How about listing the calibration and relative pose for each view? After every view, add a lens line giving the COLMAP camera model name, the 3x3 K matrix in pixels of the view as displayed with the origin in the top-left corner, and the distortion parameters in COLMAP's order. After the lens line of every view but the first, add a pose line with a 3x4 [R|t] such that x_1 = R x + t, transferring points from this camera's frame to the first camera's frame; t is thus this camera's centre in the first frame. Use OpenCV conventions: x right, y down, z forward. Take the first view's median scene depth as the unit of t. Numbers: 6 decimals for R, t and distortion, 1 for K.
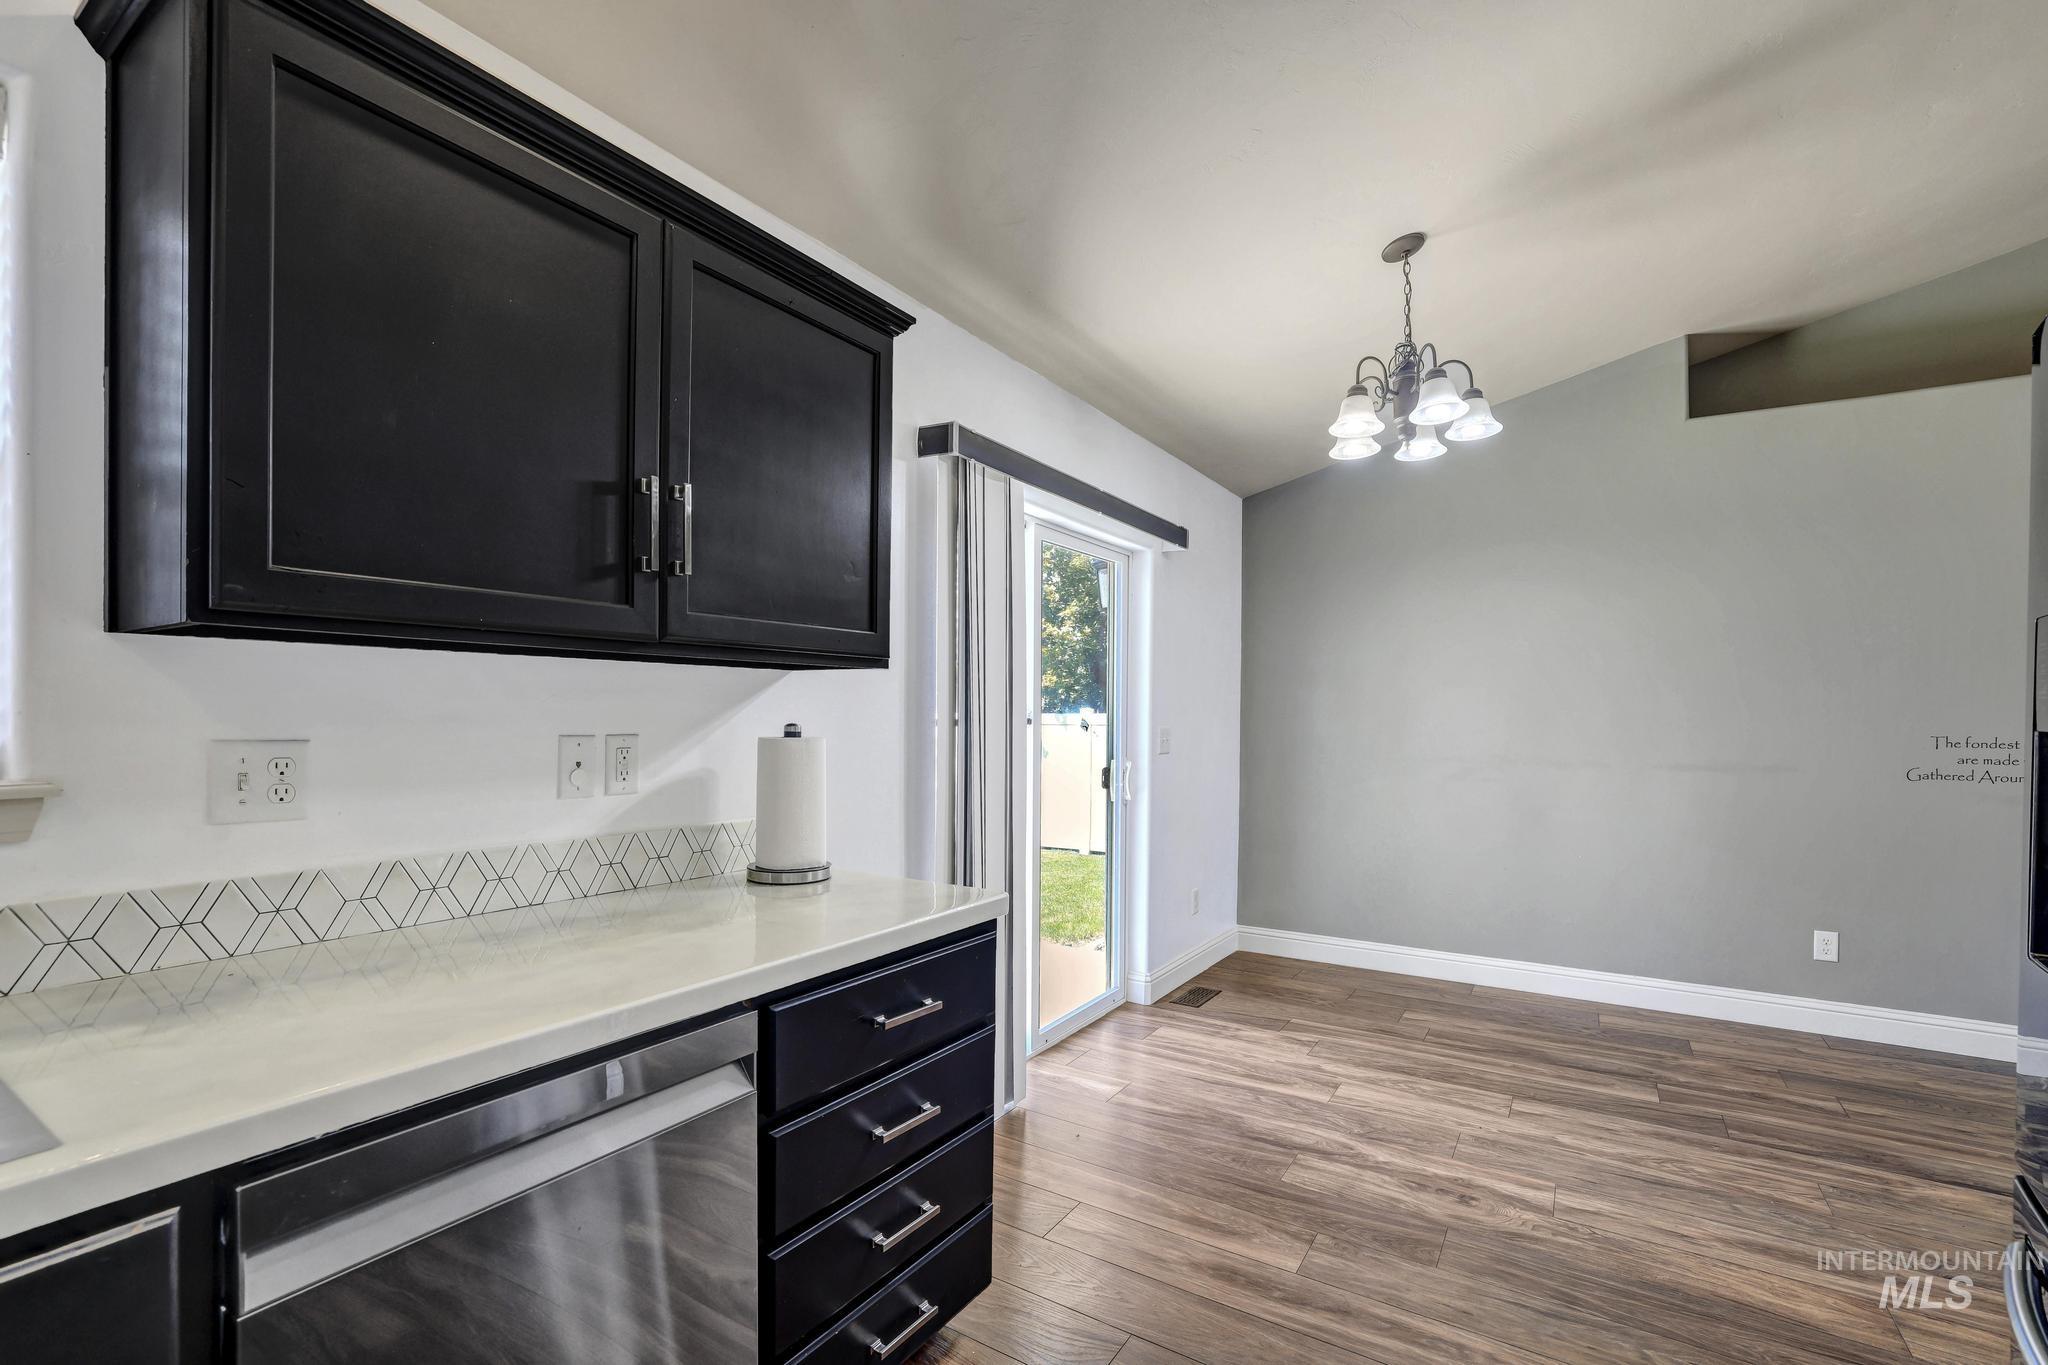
lens RADIAL K [[885.7, 0, 1054.4], [0, 885.7, 729.0], [0, 0, 1]] dist [-0.033137, 0.006019]
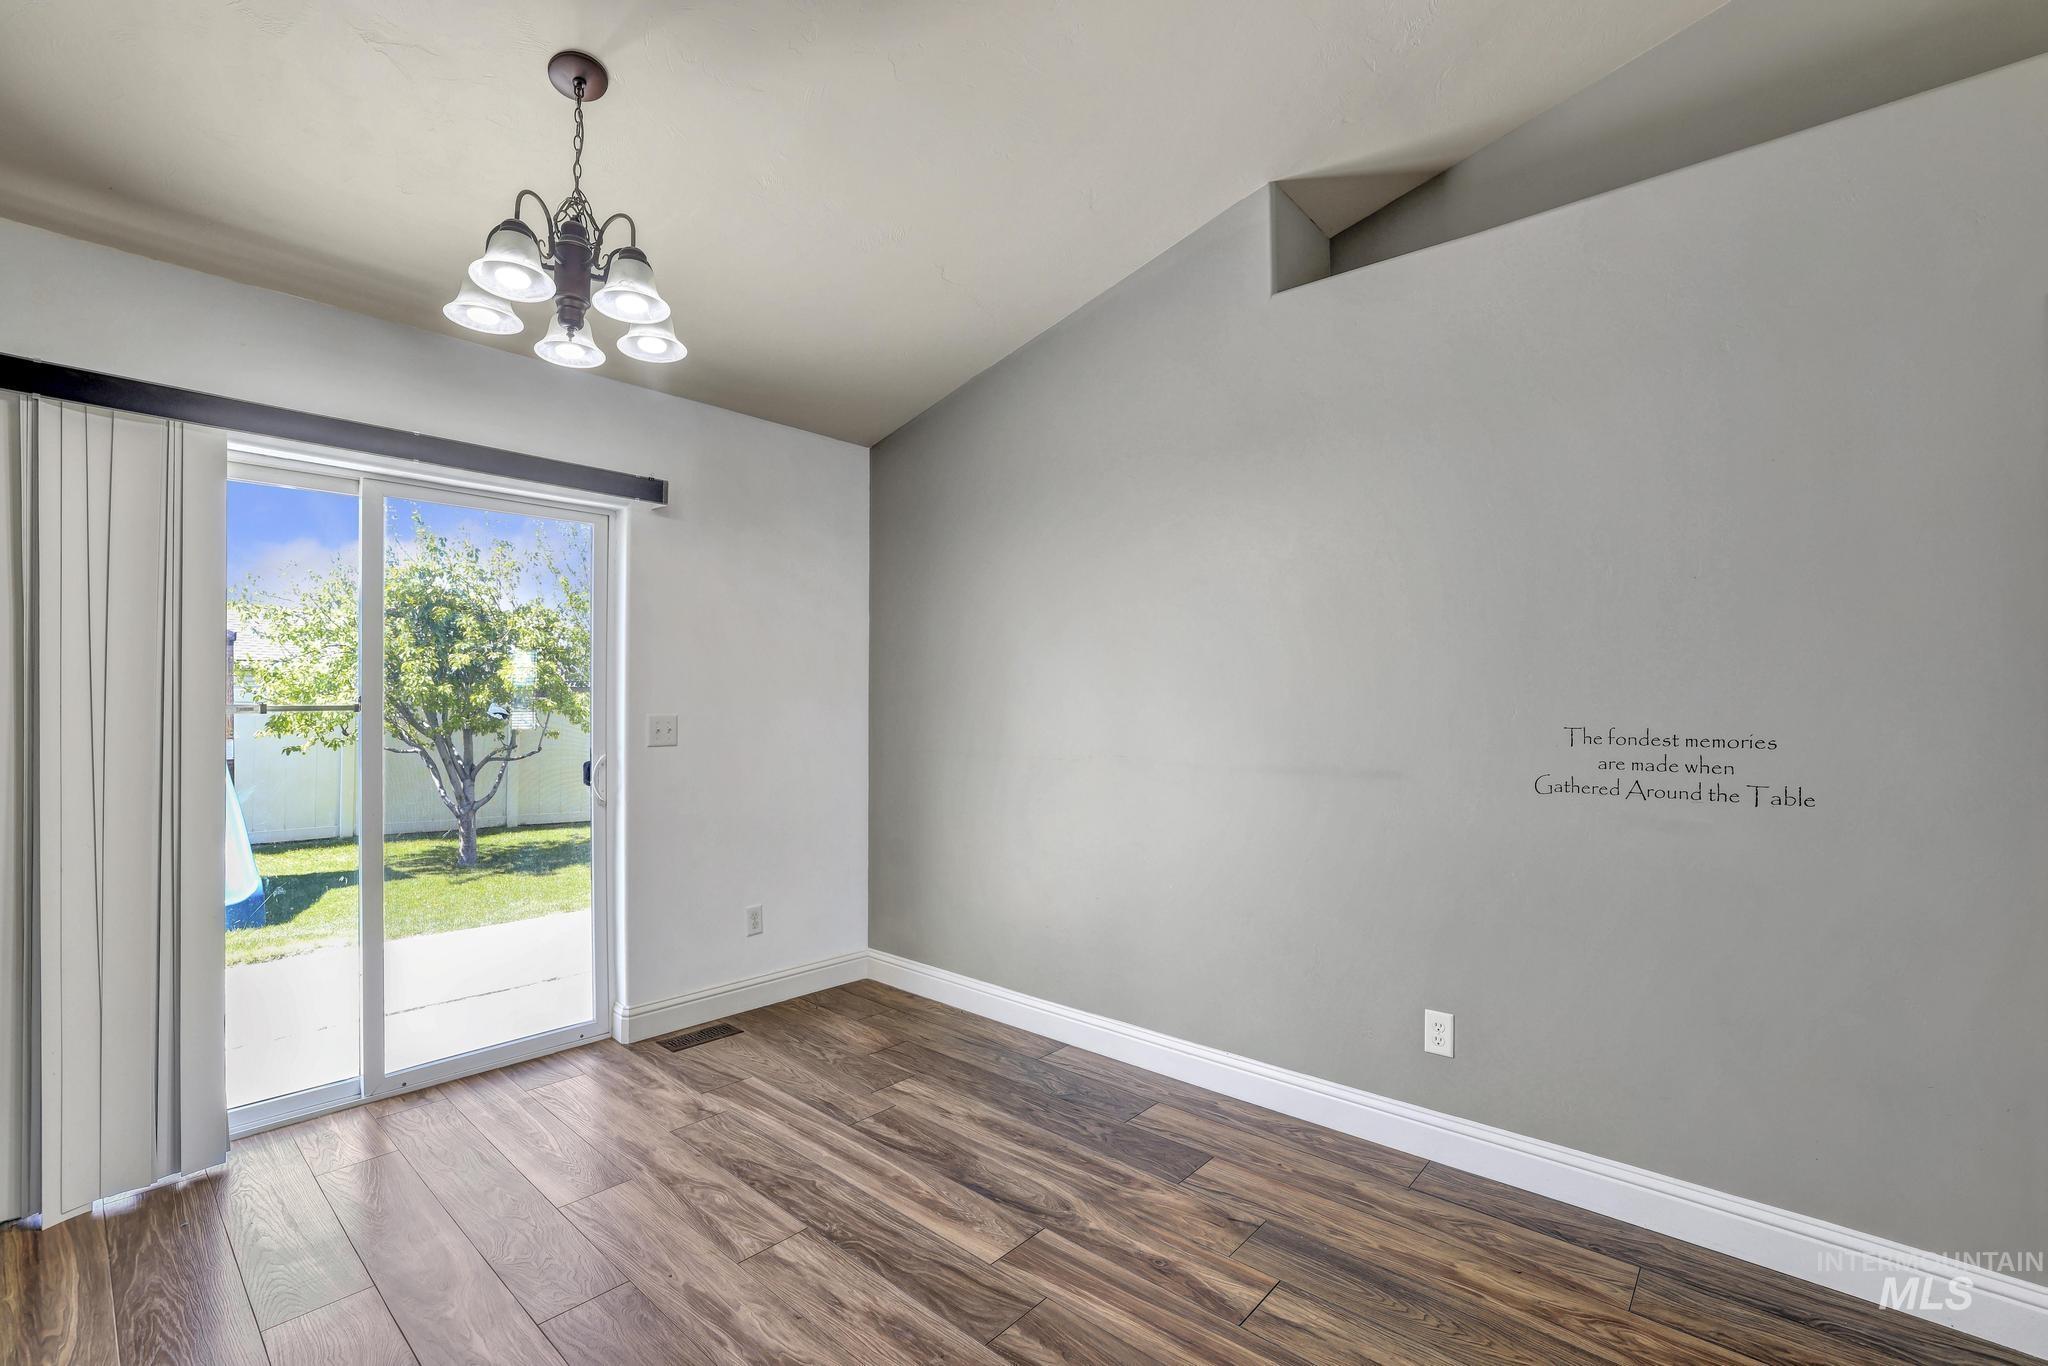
lens RADIAL K [[885.7, 0, 1033.1], [0, 885.7, 698.0], [0, 0, 1]] dist [-0.033137, 0.006019]
pose [[0.986139, -0.006506, -0.165794, 0.709424], [0.003406, 0.999814, -0.018973, -0.002232], [0.165887, 0.018145, 0.985978, 0.264620]]
